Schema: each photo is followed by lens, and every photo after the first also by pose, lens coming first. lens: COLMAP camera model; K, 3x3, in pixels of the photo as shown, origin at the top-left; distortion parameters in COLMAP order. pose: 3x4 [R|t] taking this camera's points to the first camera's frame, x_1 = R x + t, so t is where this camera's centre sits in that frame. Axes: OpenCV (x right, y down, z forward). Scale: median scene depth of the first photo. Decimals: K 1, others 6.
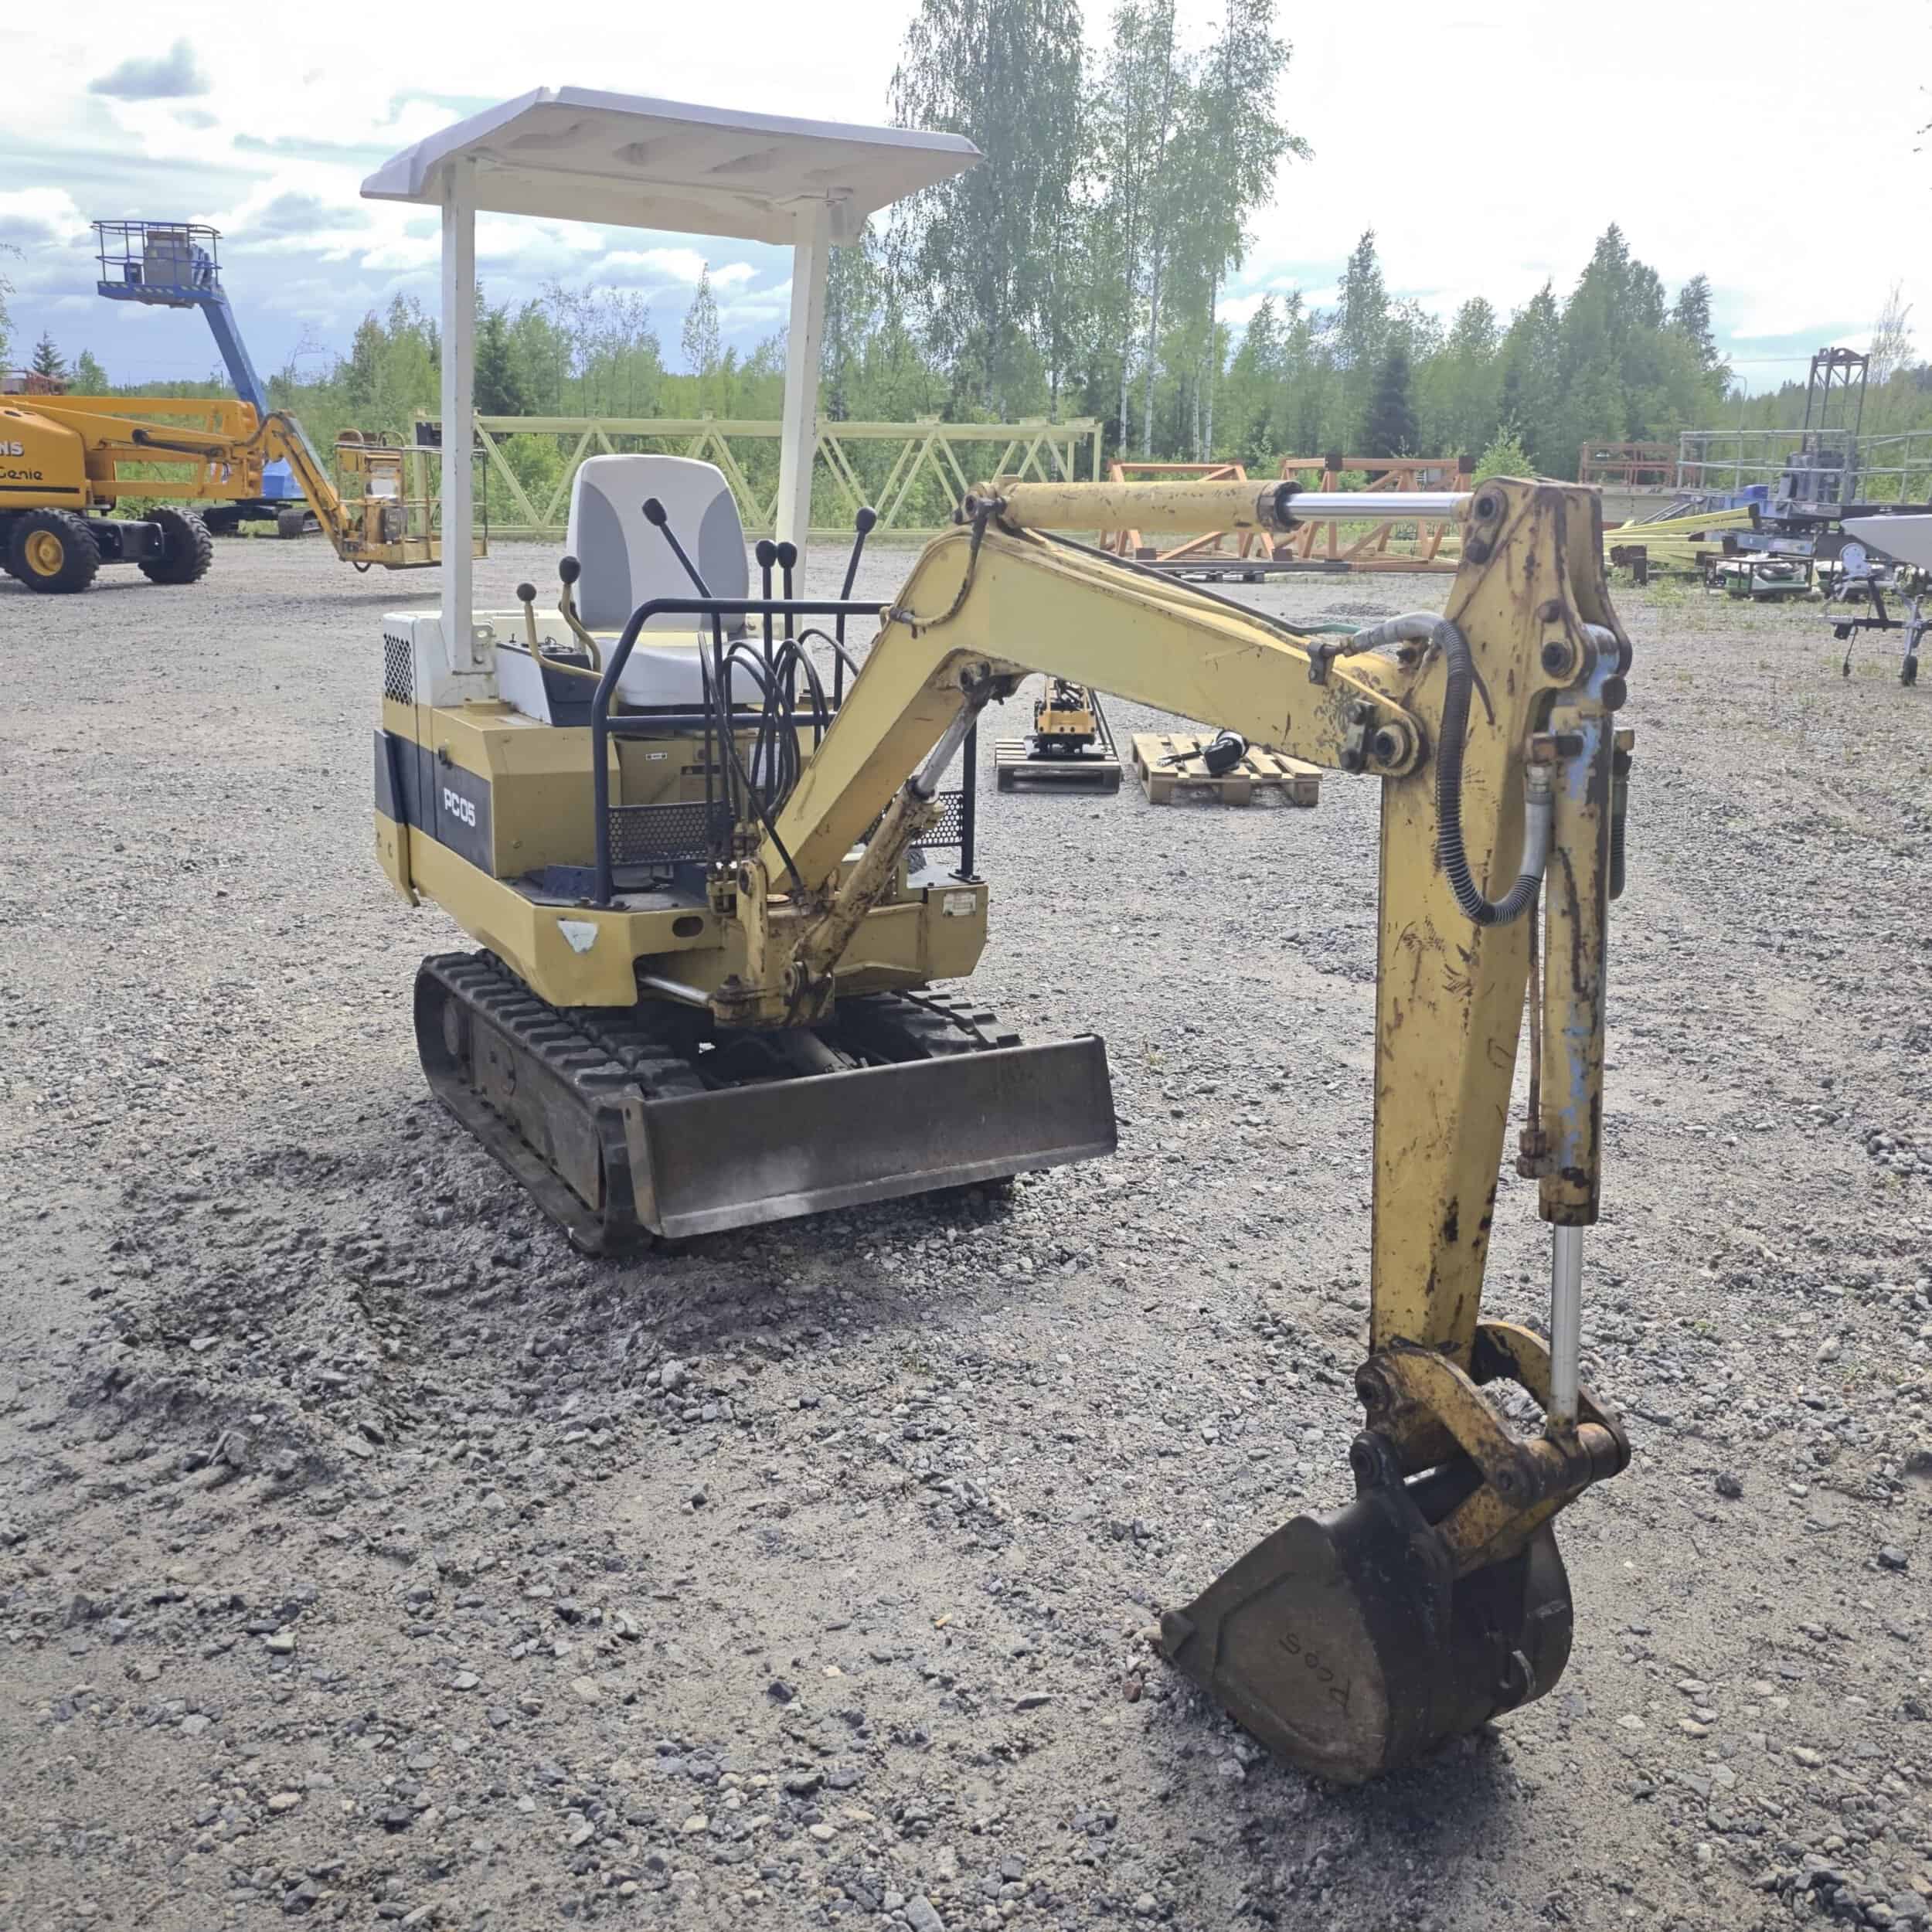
lens RADIAL K [[1768.3, 0, 963.5], [0, 1768.3, 968.6], [0, 0, 1]] dist [0.001498, 0.000000]
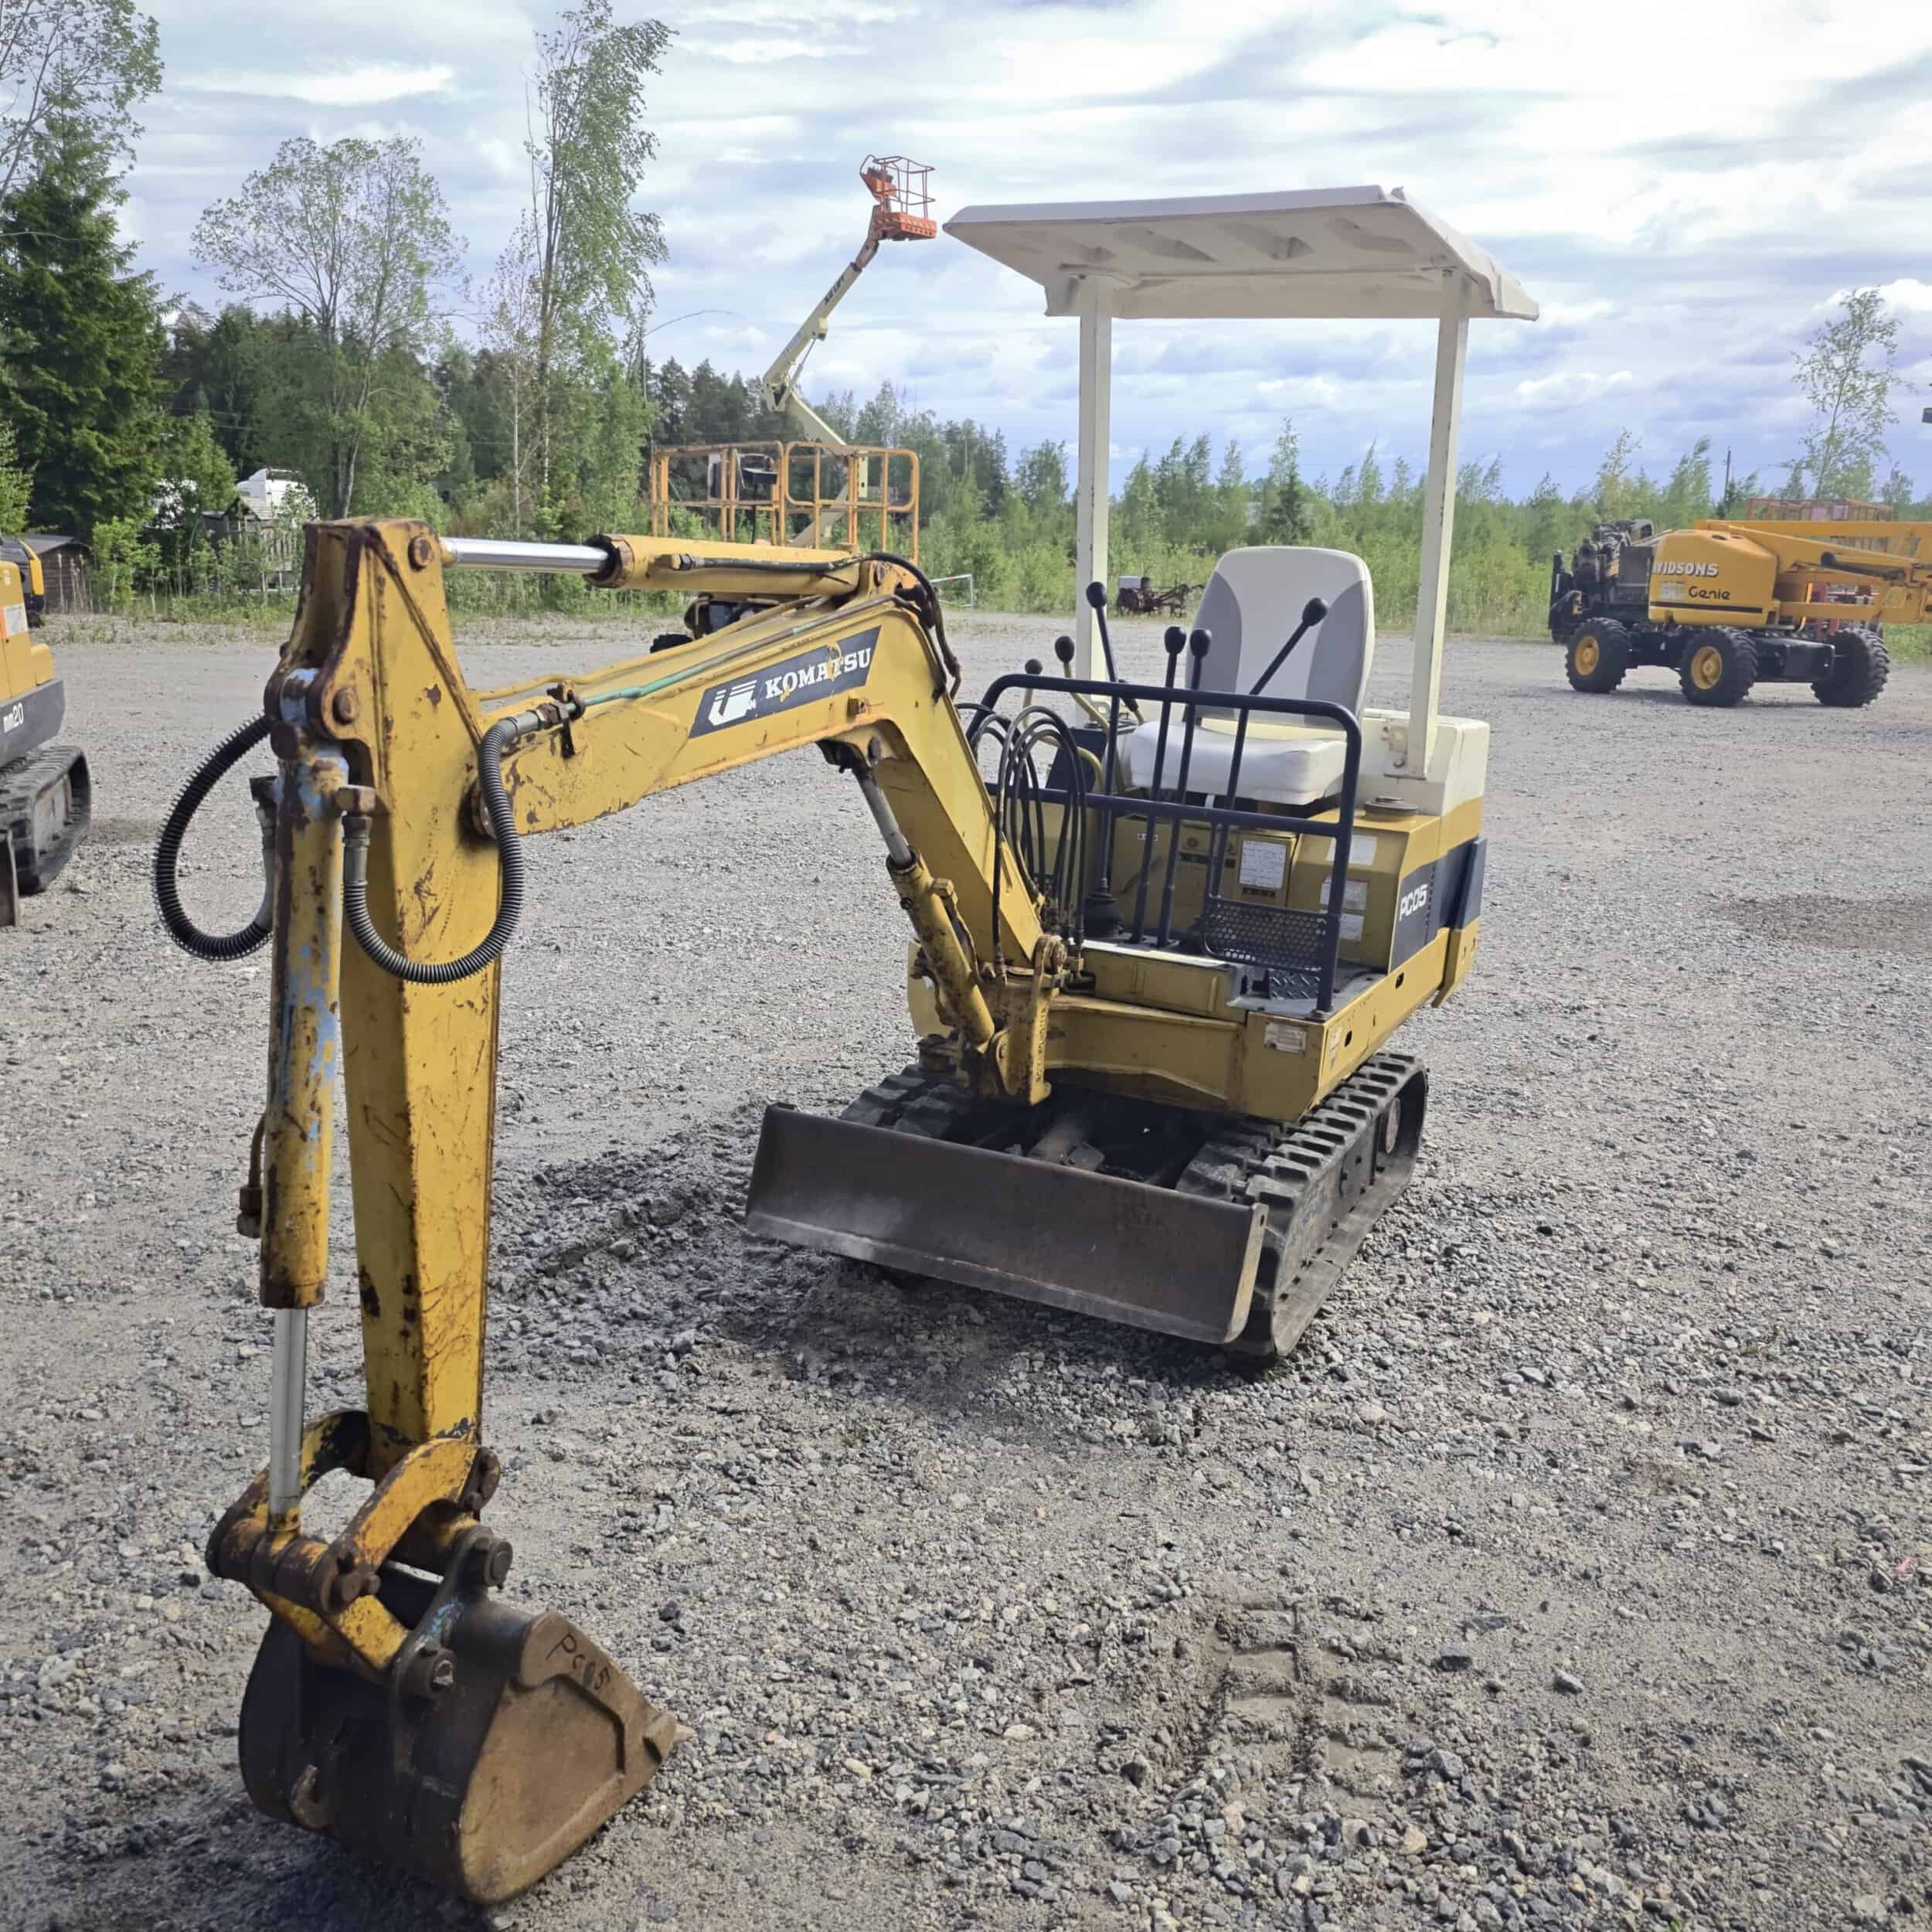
lens RADIAL K [[1768.3, 0, 963.9], [0, 1768.3, 967.0], [0, 0, 1]] dist [0.001498, 0.000000]
pose [[0.570211, 0.191671, -0.798825, 0.635424], [-0.246451, 0.967523, 0.056229, -0.085037], [0.783659, 0.164809, 0.598929, 0.349739]]
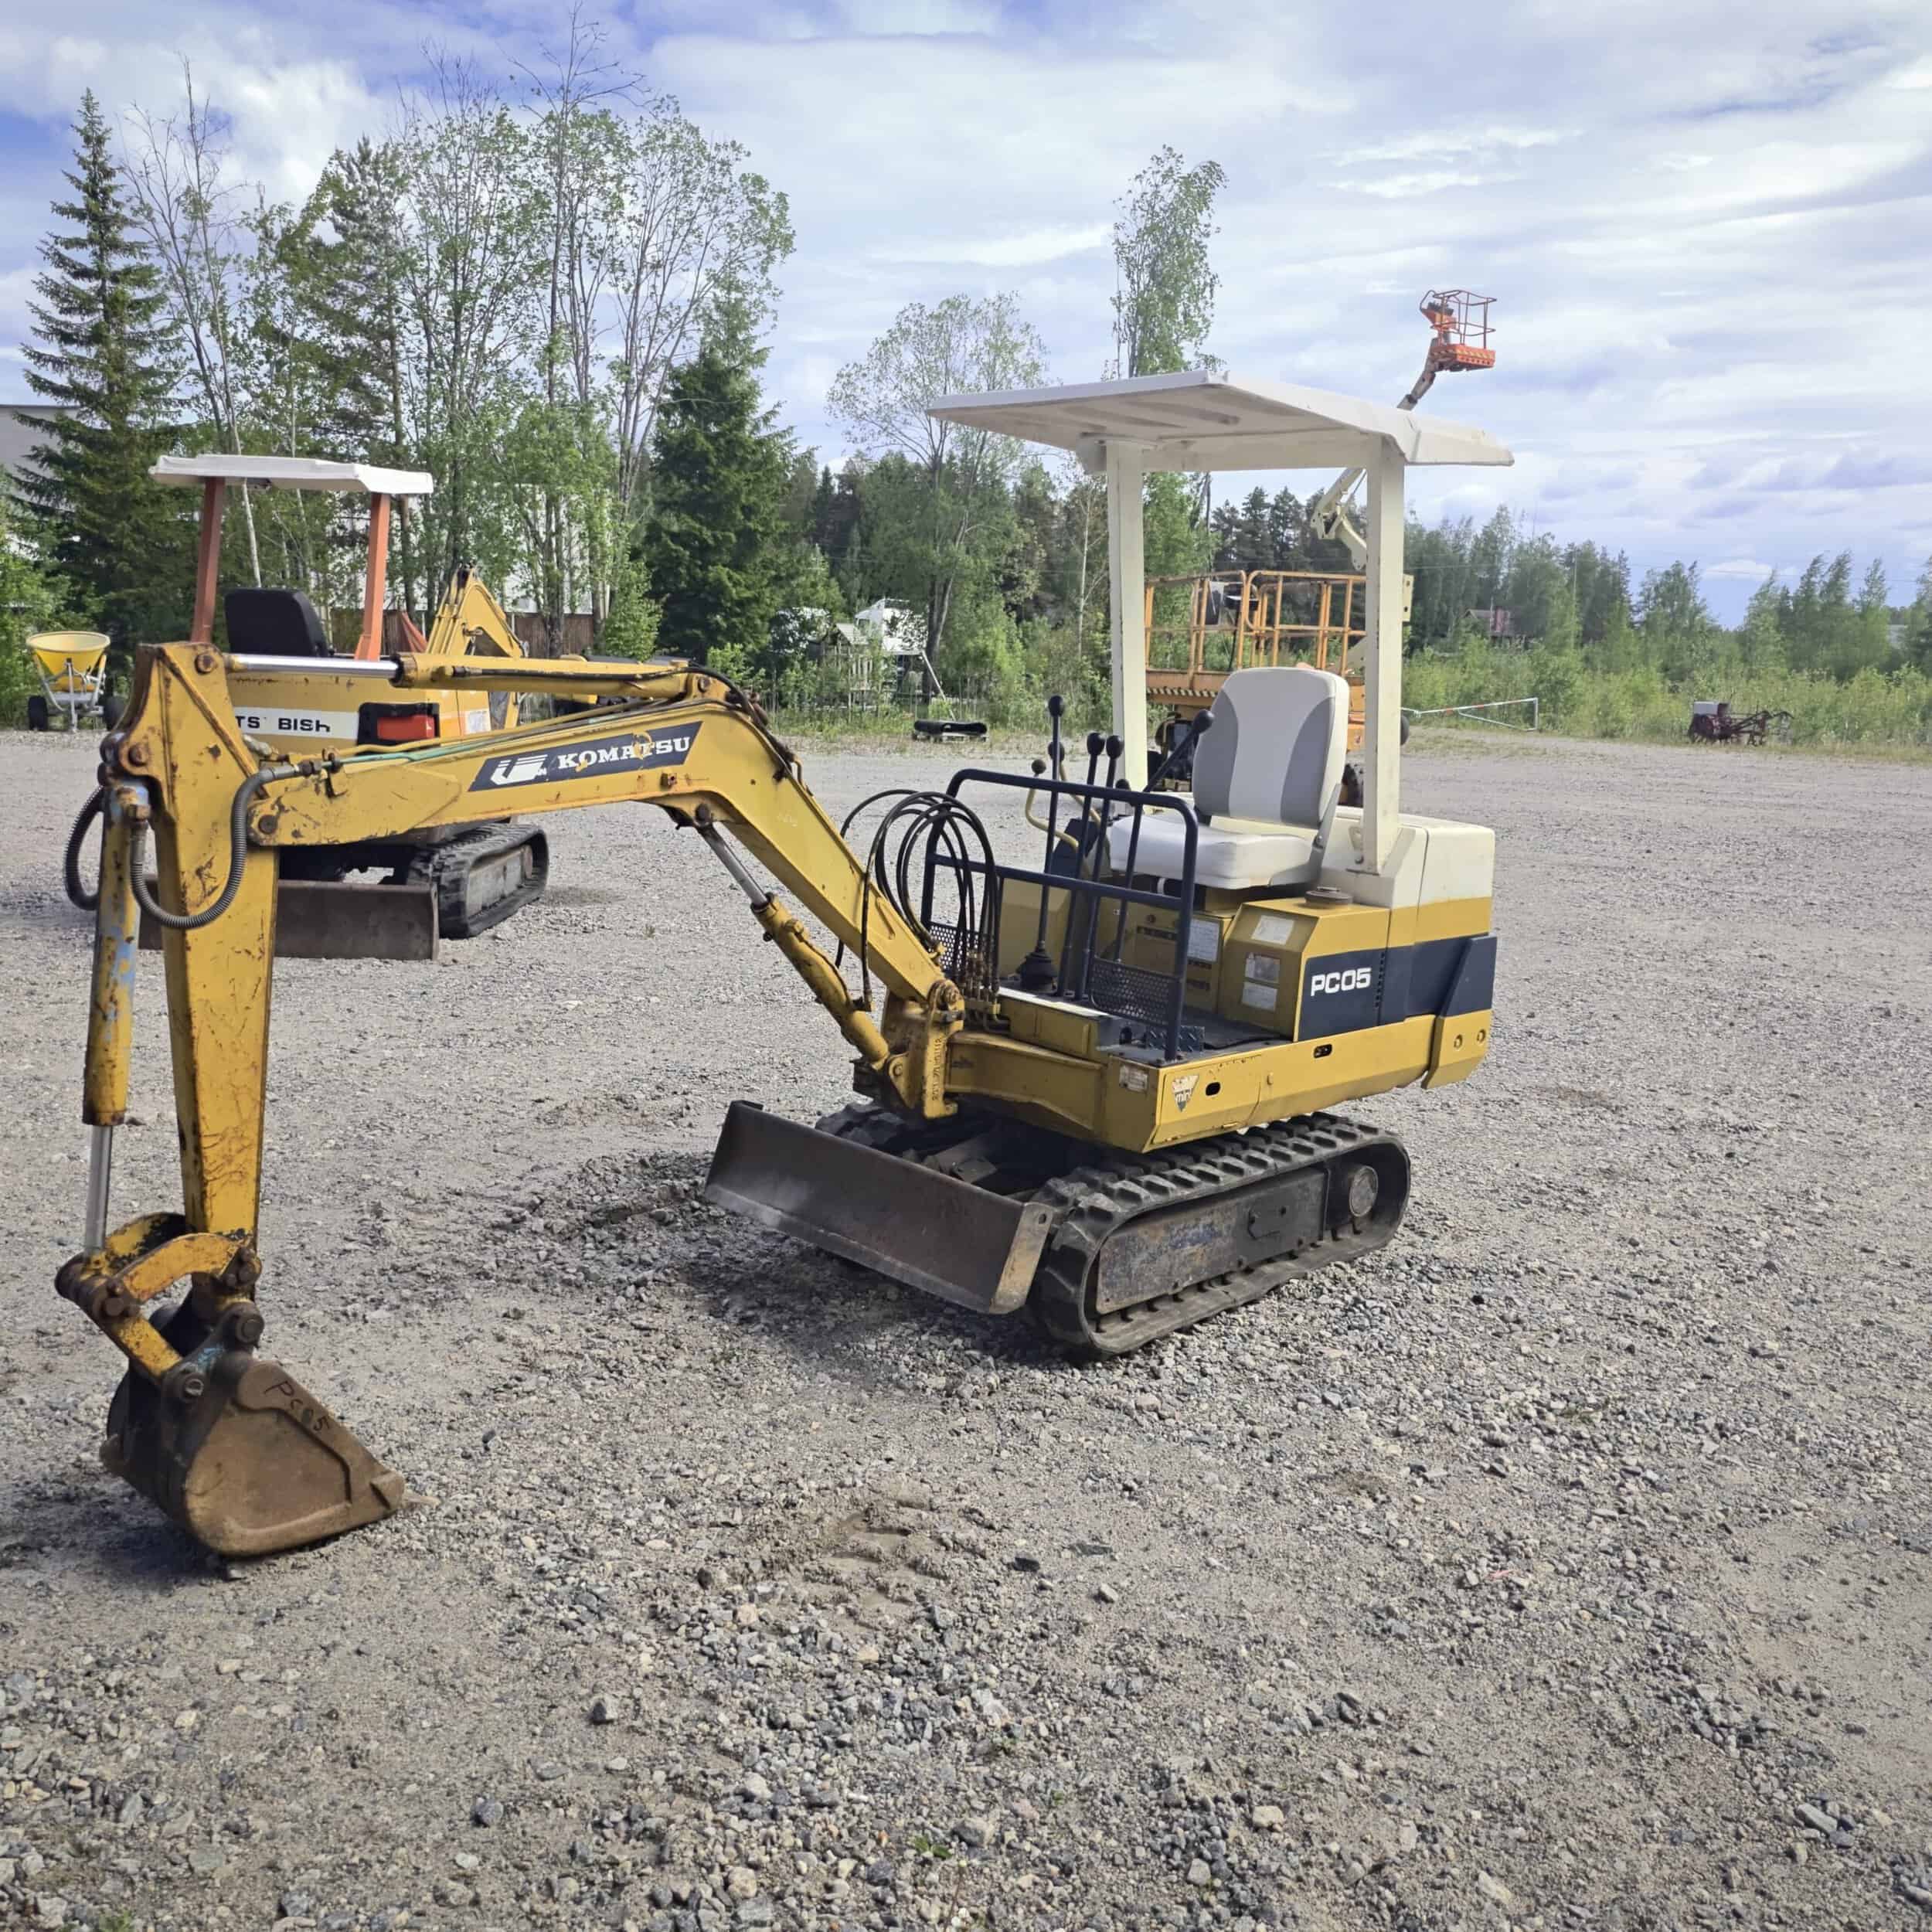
lens RADIAL K [[1768.3, 0, 985.8], [0, 1768.3, 974.1], [0, 0, 1]] dist [0.001498, 0.000000]
pose [[0.277886, 0.166568, -0.946063, 0.990635], [-0.292081, 0.952874, 0.081975, -0.162770], [0.915133, 0.253547, 0.313441, 0.603495]]
